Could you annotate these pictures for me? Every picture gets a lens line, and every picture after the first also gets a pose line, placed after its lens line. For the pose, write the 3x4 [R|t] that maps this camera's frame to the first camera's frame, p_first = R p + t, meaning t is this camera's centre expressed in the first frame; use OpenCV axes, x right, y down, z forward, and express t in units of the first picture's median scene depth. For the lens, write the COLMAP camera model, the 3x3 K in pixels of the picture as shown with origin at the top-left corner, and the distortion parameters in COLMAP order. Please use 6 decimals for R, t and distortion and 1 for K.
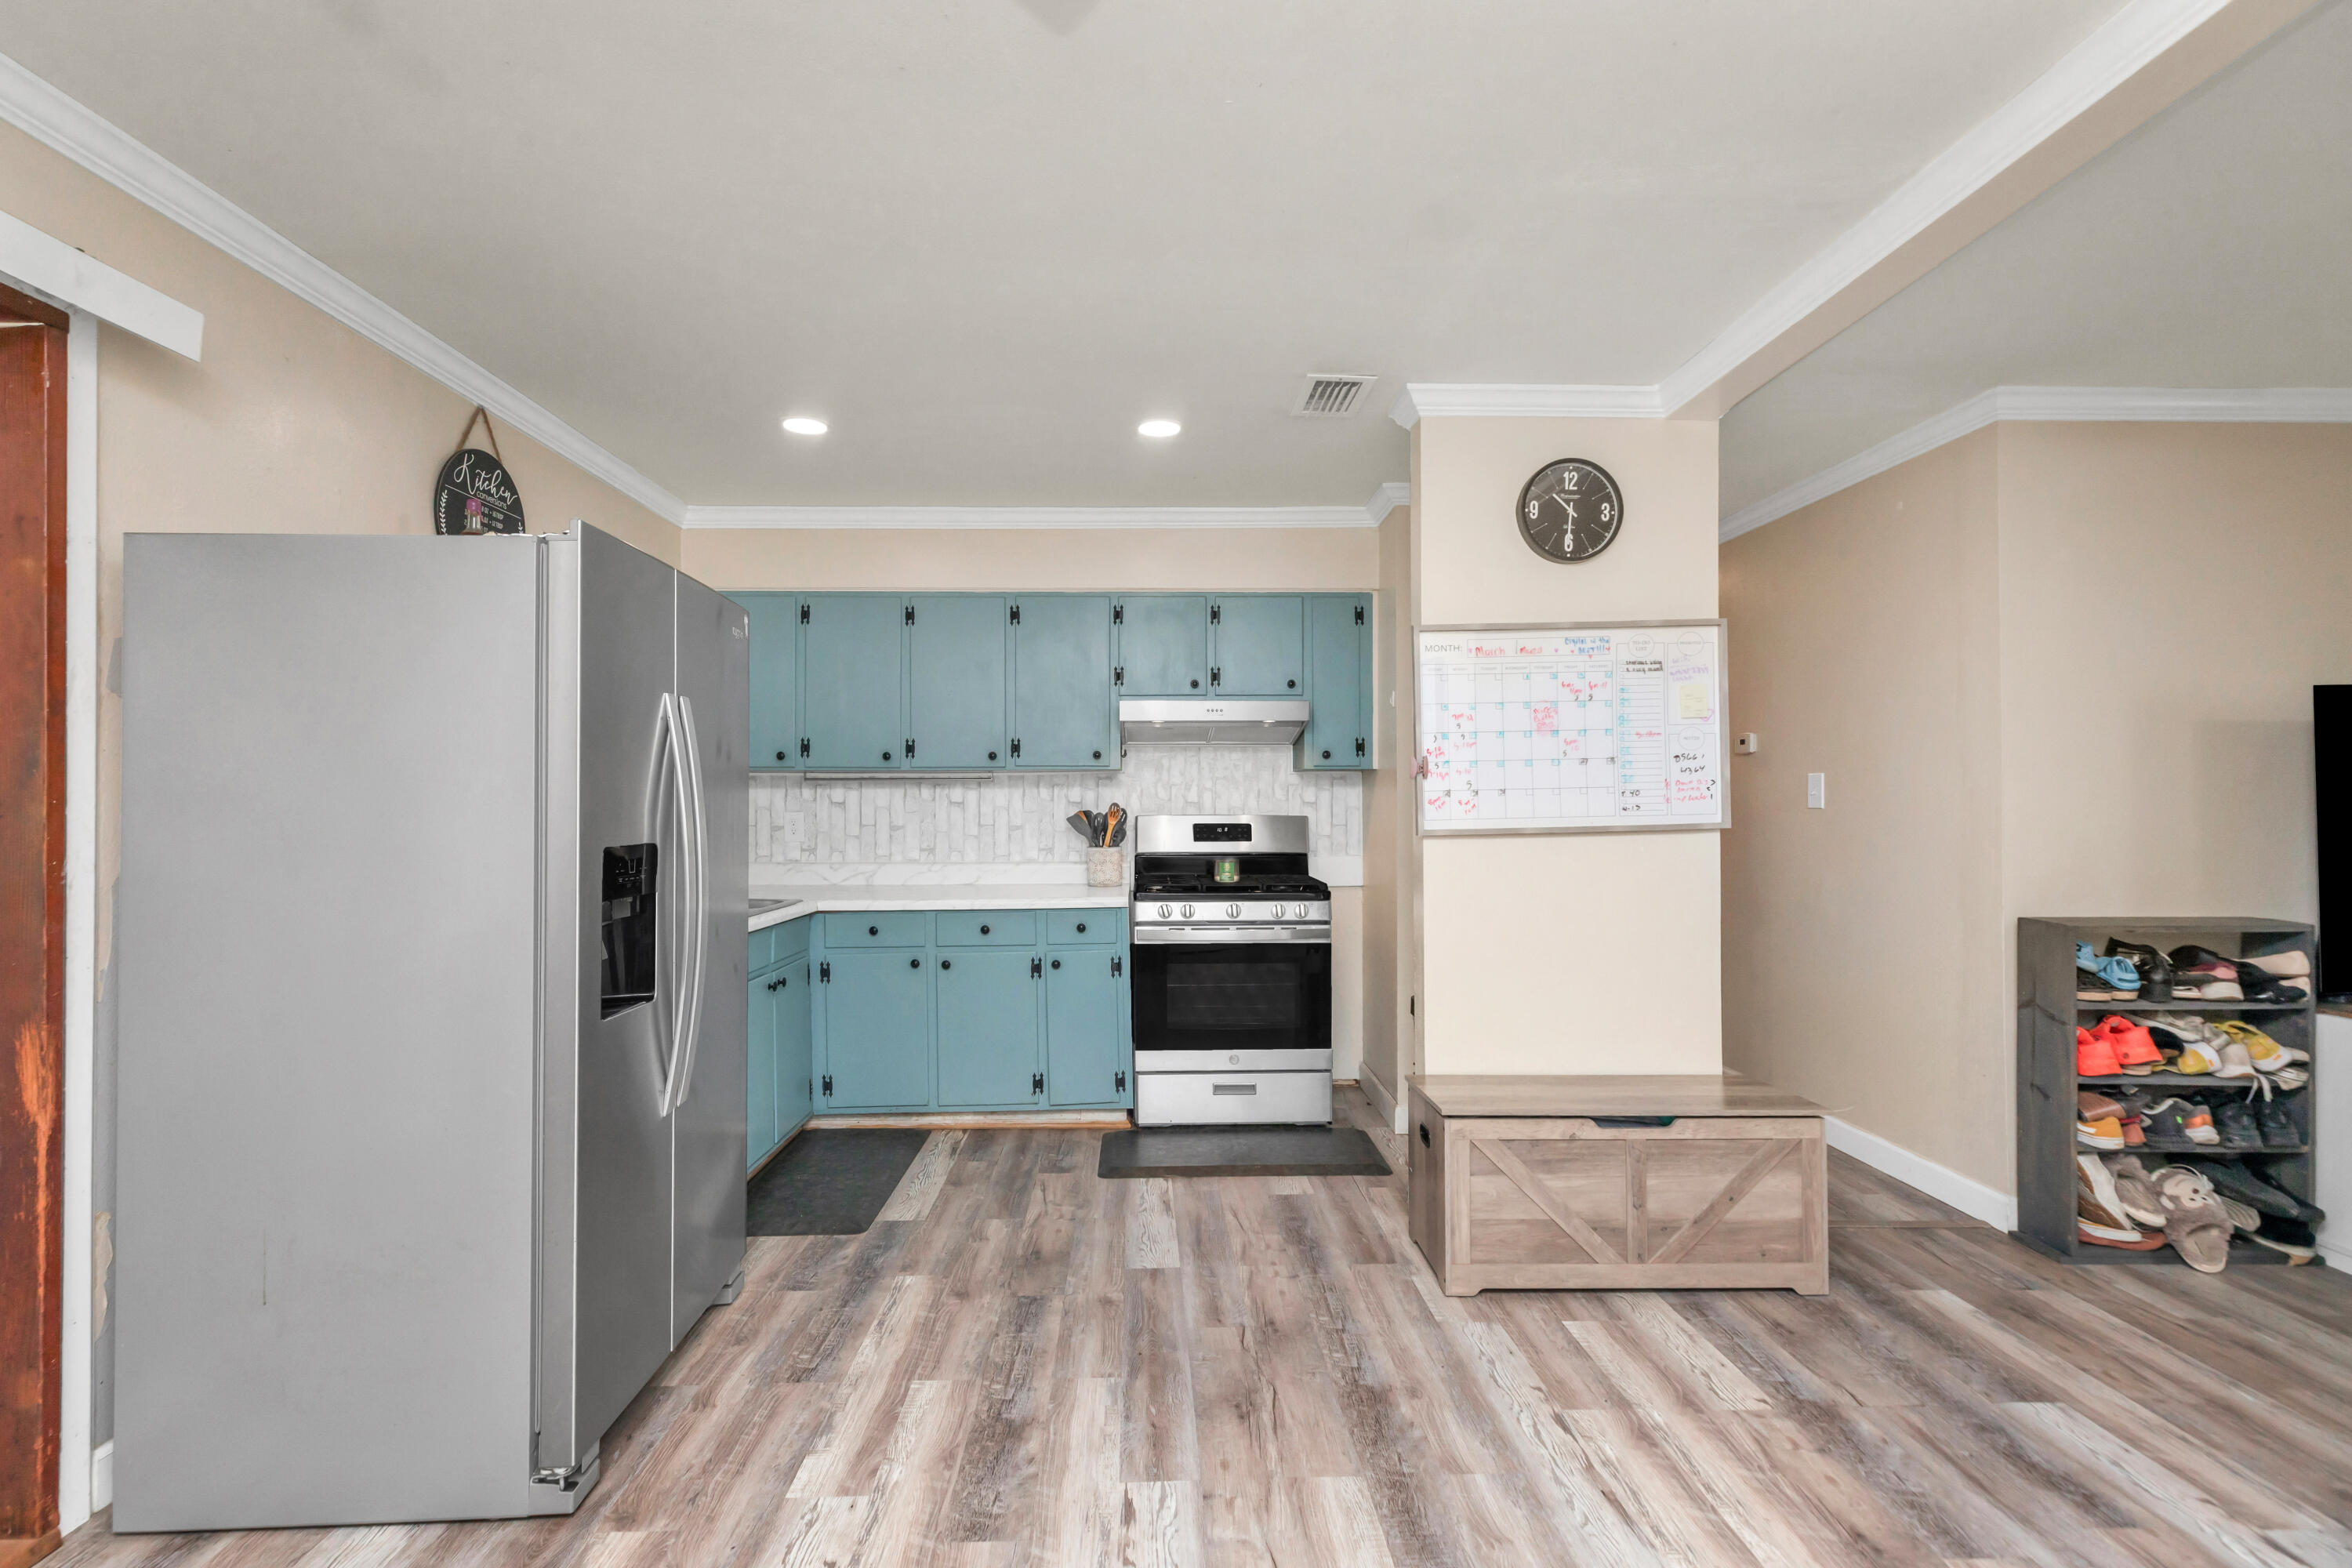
lens RADIAL K [[1090.4, 0, 1181.4], [0, 1090.4, 791.3], [0, 0, 1]] dist [0.004083, -0.000836]
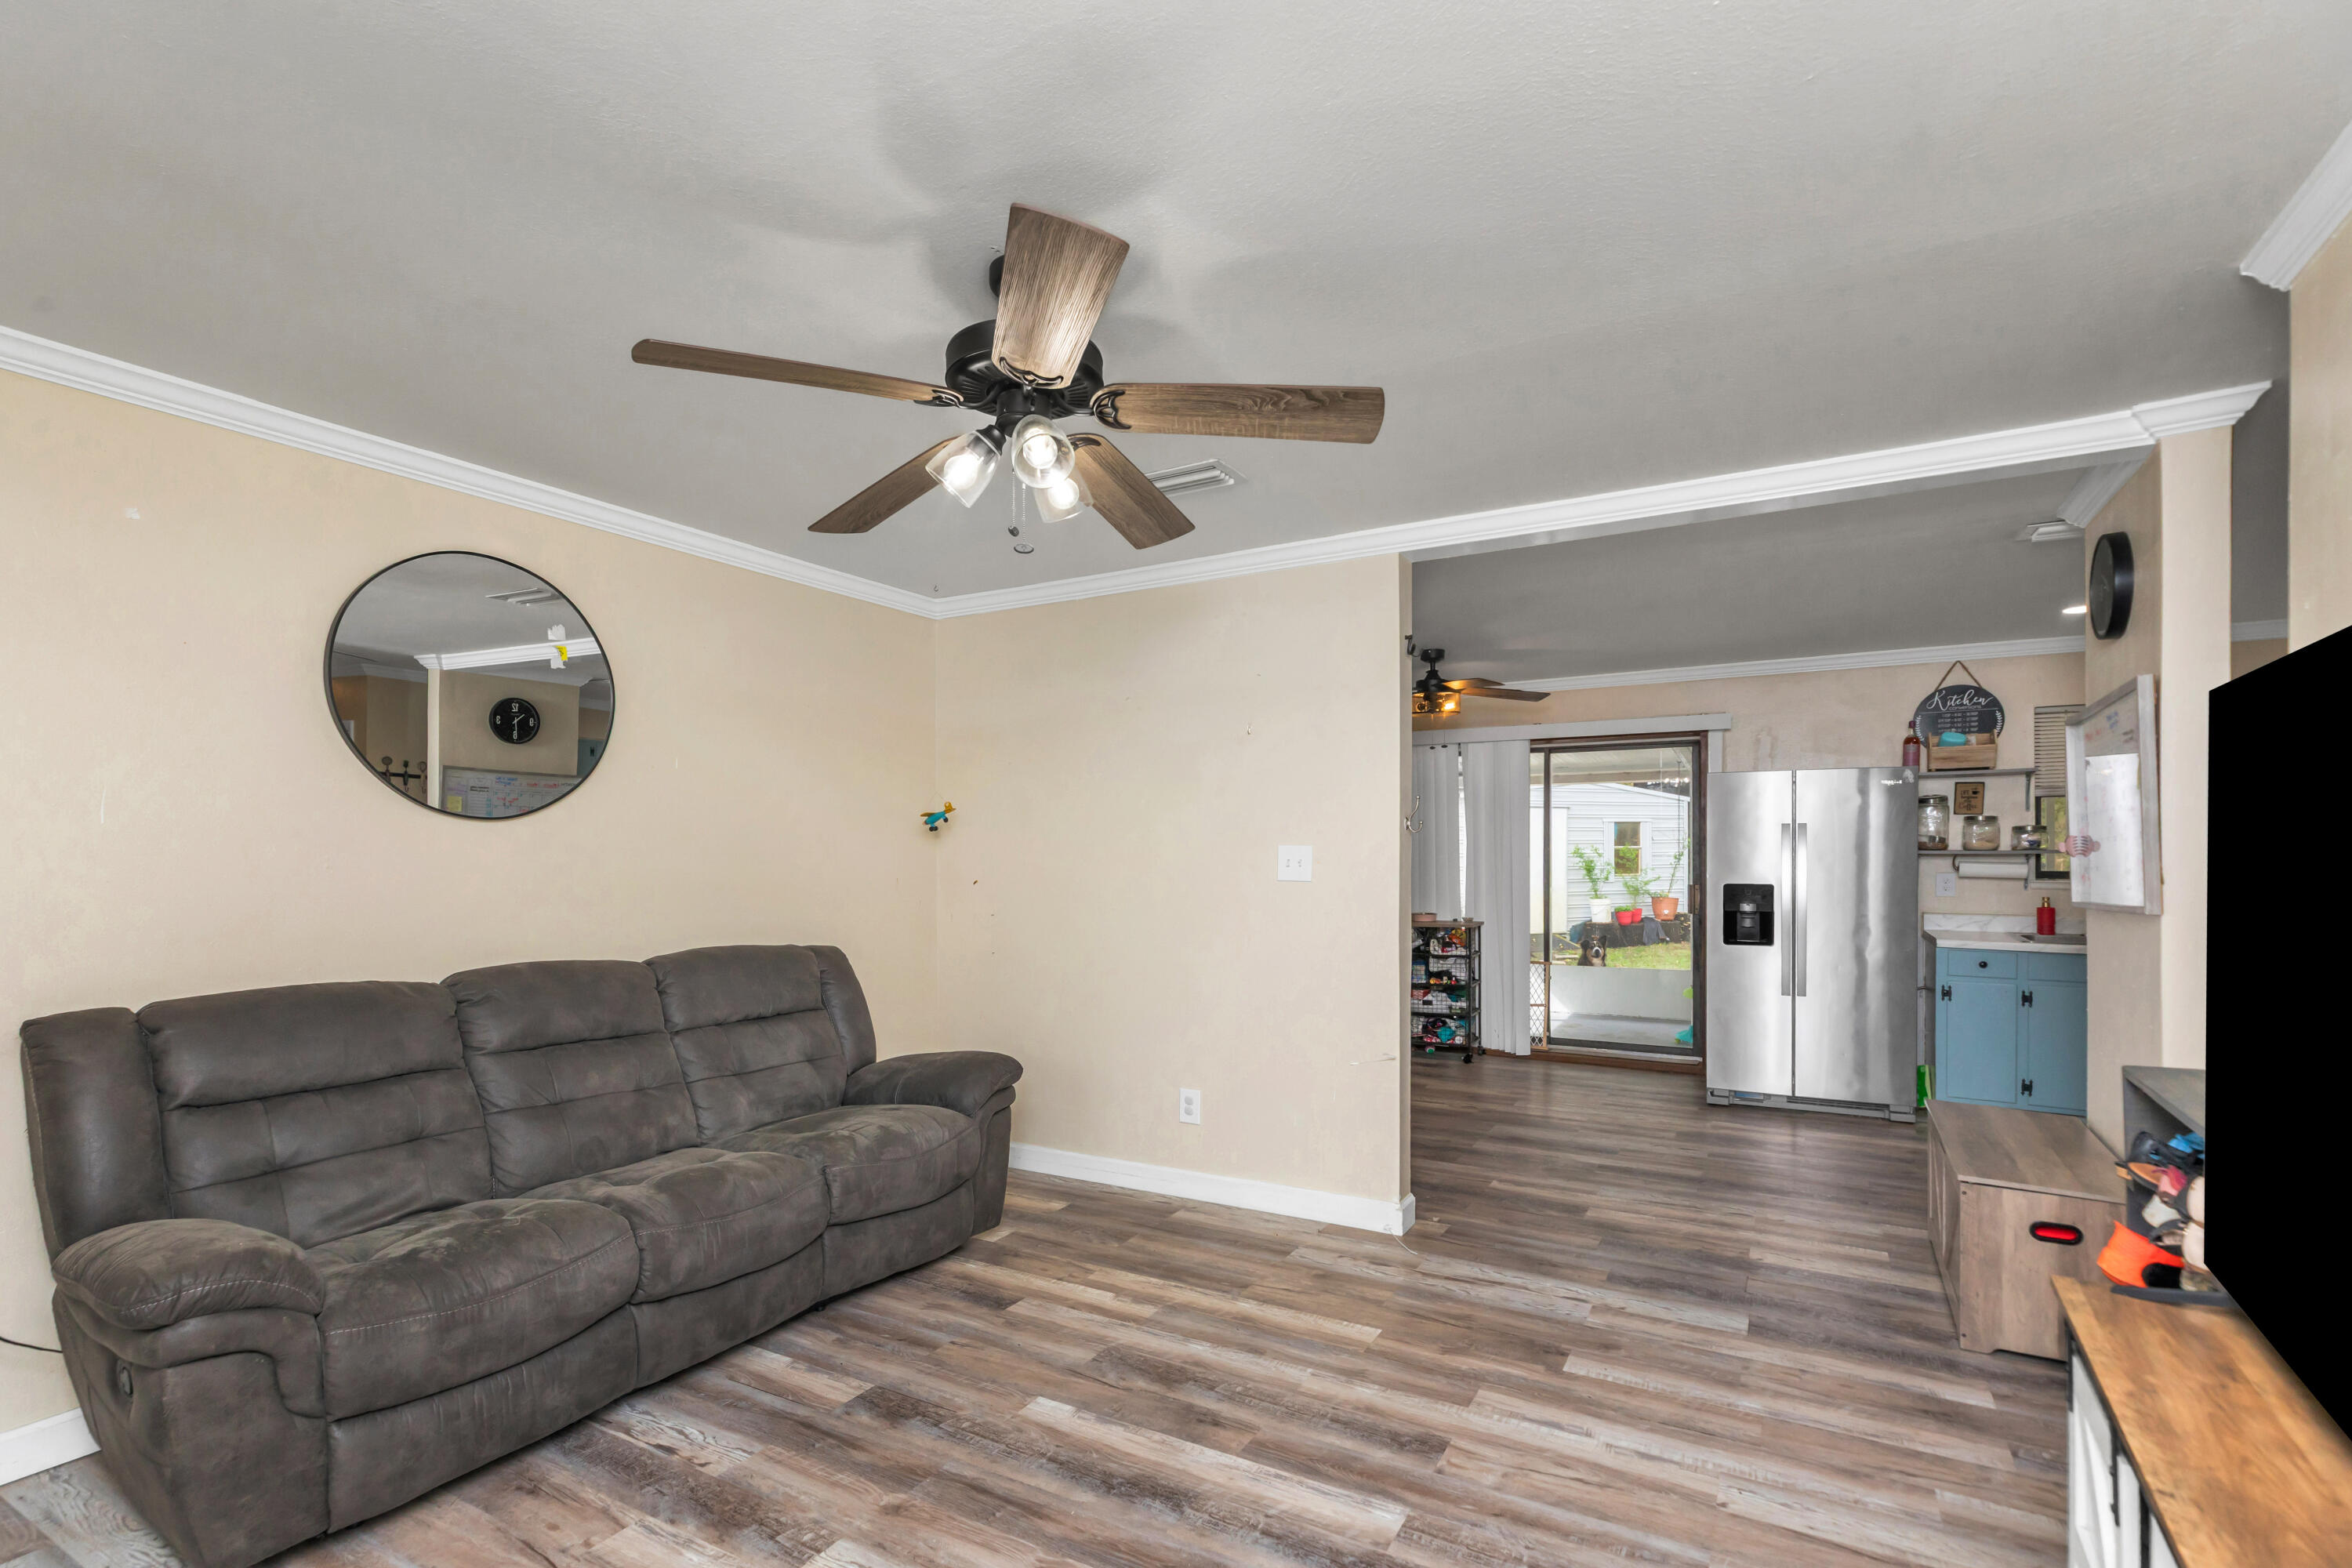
lens RADIAL K [[1073.0, 0, 1117.8], [0, 1073.0, 852.9], [0, 0, 1]] dist [0.001041, 0.000109]
pose [[-0.571332, 0.002607, -0.820715, 1.751216], [0.013607, 0.999888, -0.006296, -0.021618], [0.820606, -0.014765, -0.571304, 0.853917]]
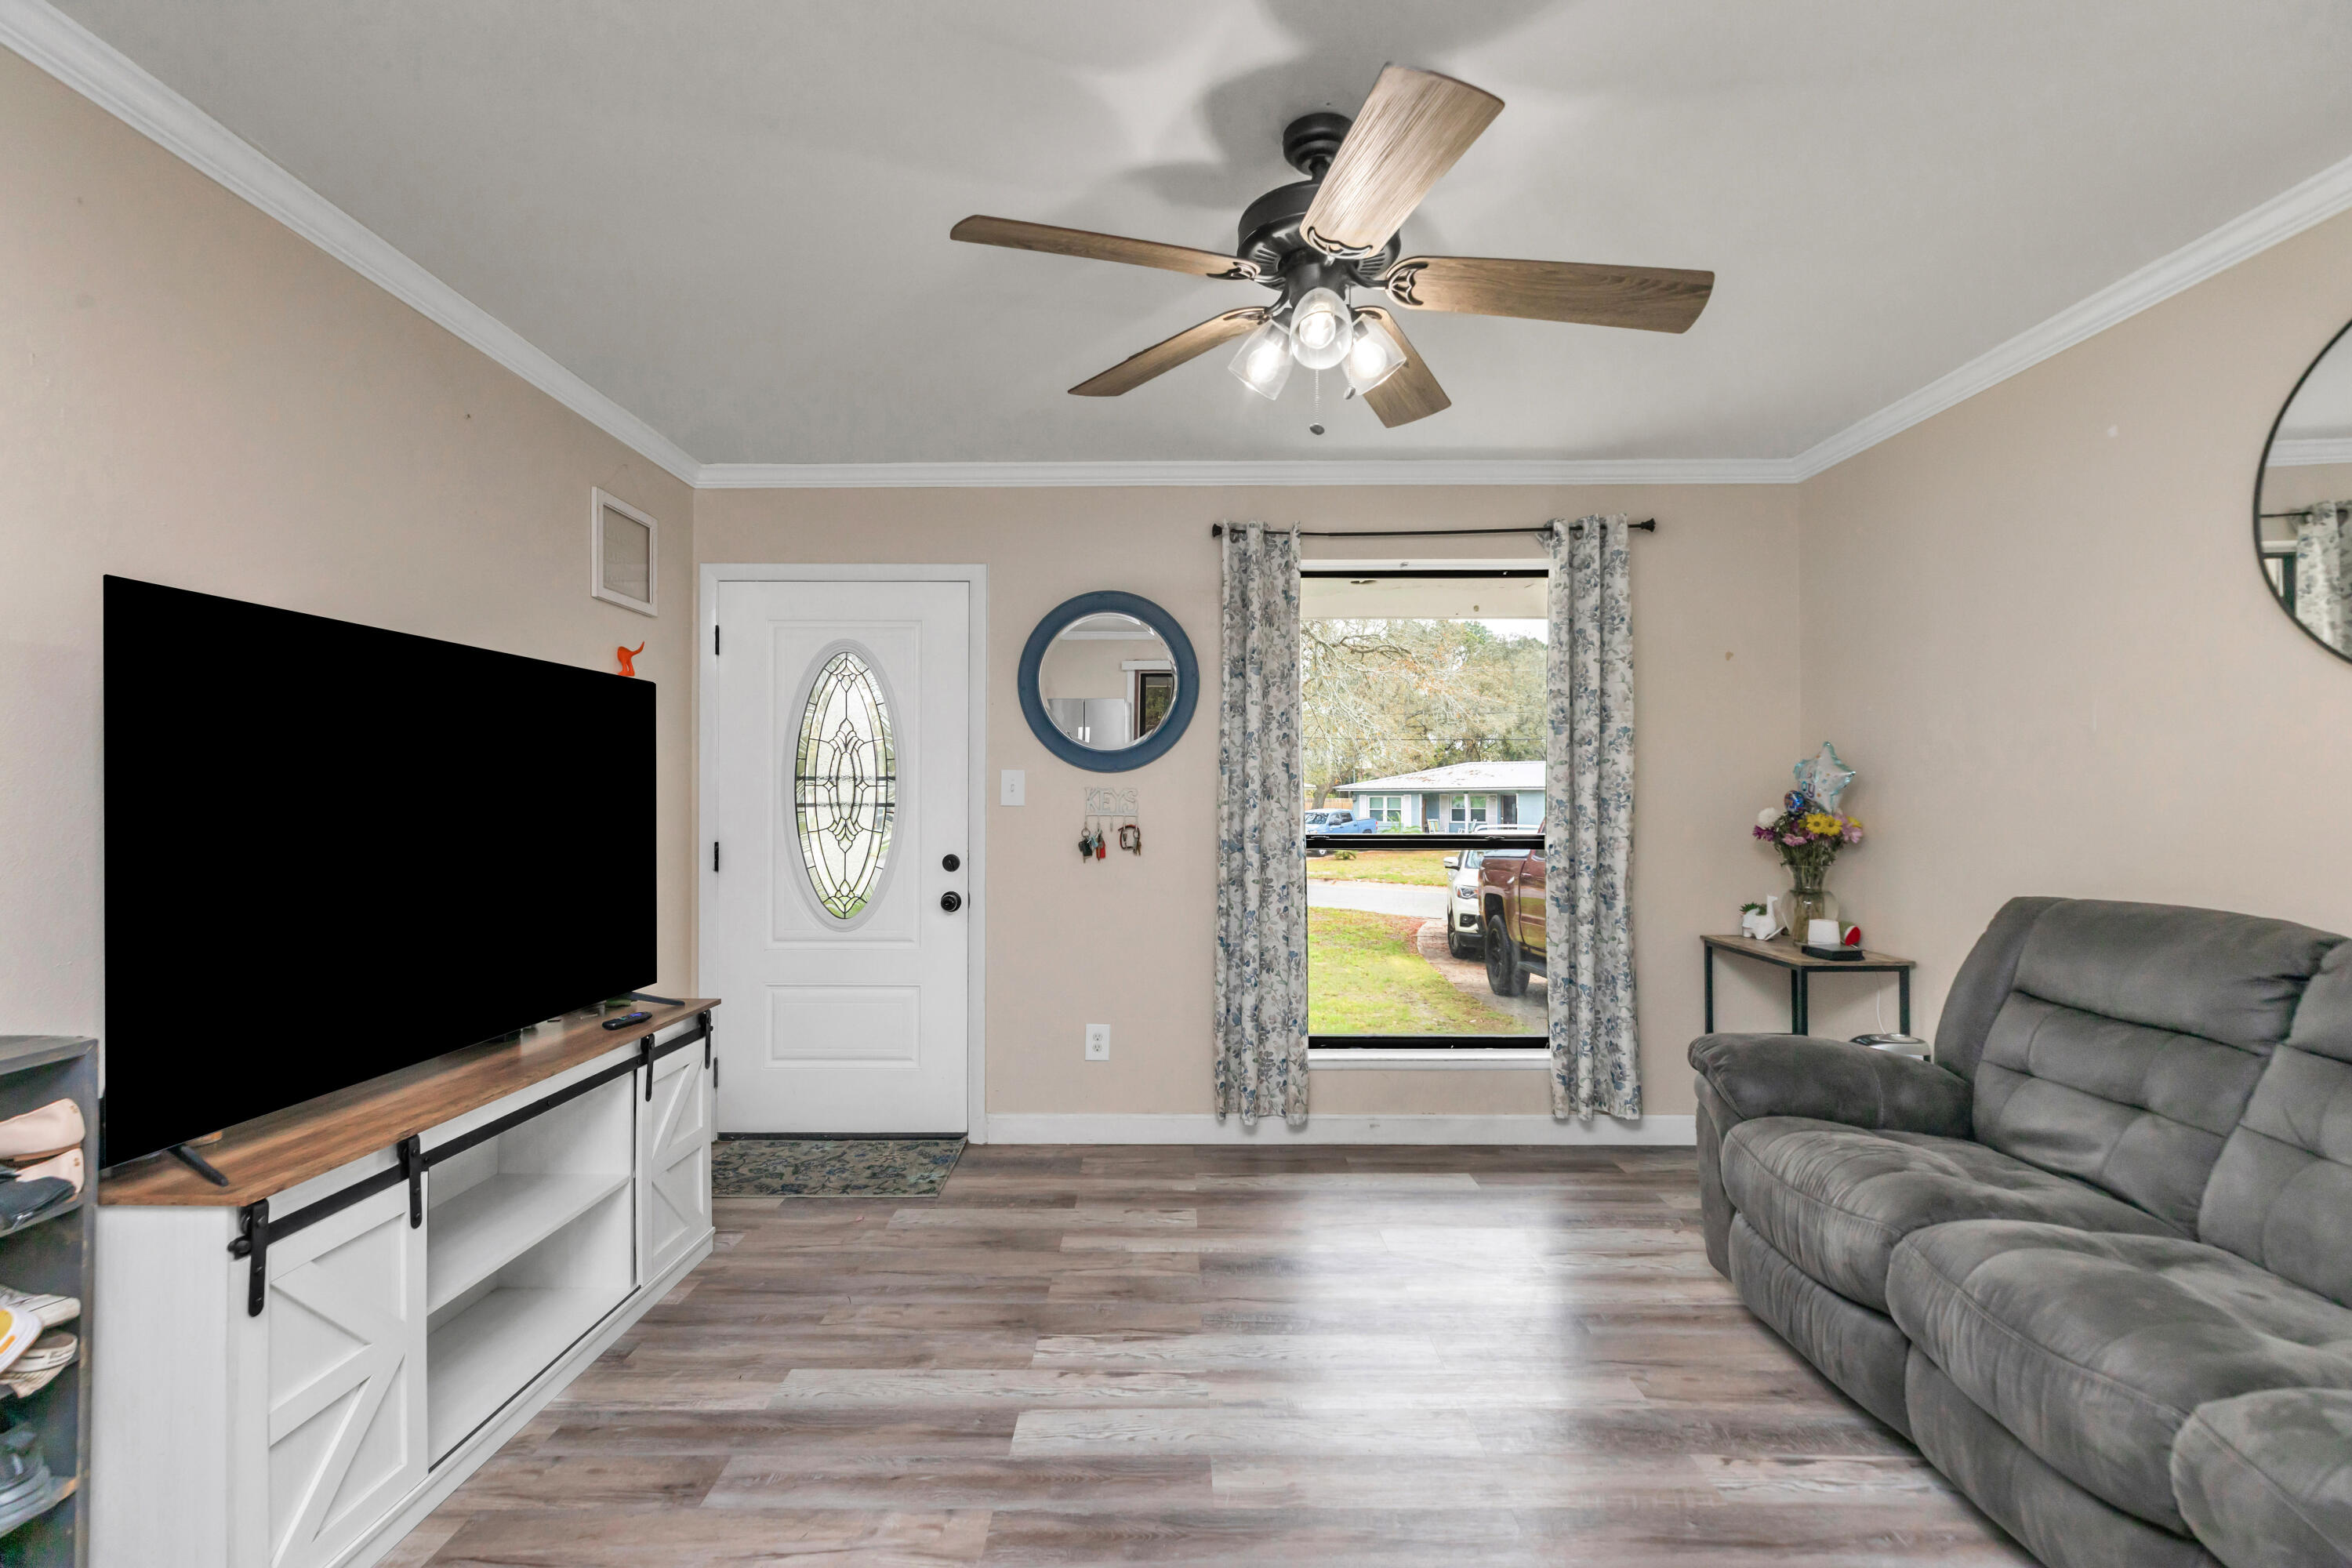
lens RADIAL K [[1067.0, 0, 1168.5], [0, 1067.0, 786.0], [0, 0, 1]] dist [0.002411, 0.000185]
pose [[0.042031, 0.009565, 0.999071, 0.545298], [-0.015296, 0.999843, -0.008929, -0.001082], [-0.998999, -0.014907, 0.042171, 0.472327]]
